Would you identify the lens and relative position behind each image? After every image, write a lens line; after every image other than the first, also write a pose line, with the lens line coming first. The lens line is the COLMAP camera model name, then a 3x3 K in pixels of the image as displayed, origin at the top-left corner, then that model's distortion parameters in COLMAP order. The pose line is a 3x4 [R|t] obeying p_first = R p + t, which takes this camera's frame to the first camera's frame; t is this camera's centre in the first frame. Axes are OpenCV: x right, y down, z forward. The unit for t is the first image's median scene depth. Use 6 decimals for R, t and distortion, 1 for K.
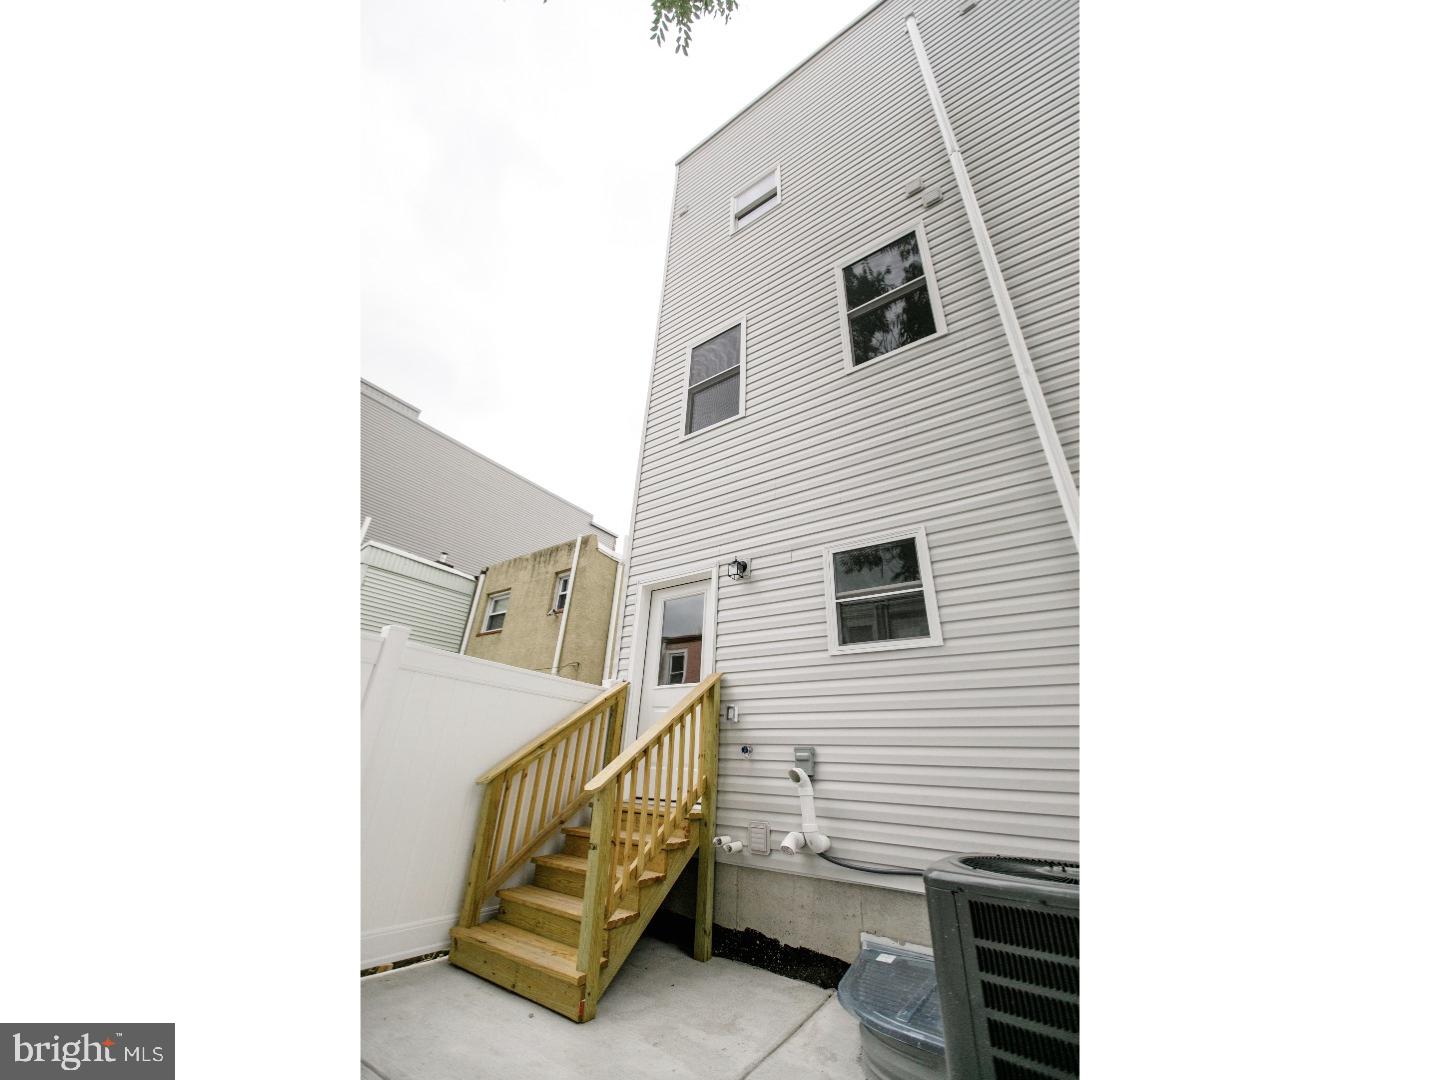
lens RADIAL K [[477.6, 0, 719.7], [0, 477.6, 543.3], [0, 0, 1]] dist [0.002305, -0.000155]
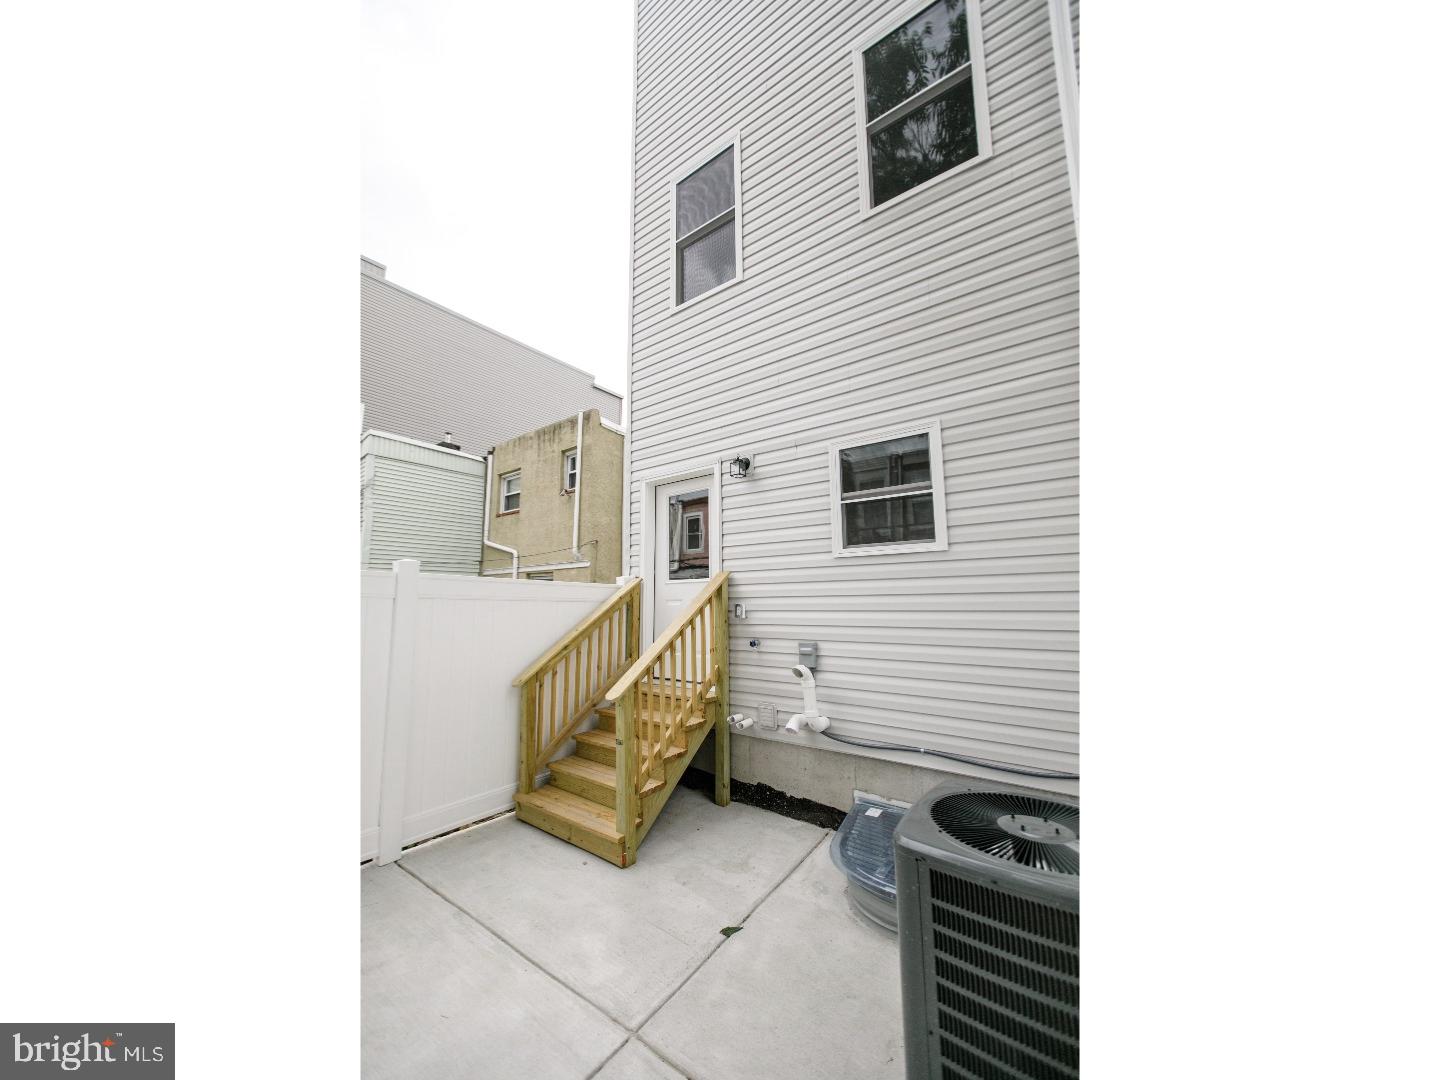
lens RADIAL K [[477.6, 0, 719.9], [0, 477.6, 540.4], [0, 0, 1]] dist [0.002305, -0.000155]
pose [[0.997896, -0.048841, -0.042631, 0.036393], [0.059569, 0.950264, 0.305695, -0.121237], [0.025581, -0.307592, 0.951174, 0.049024]]
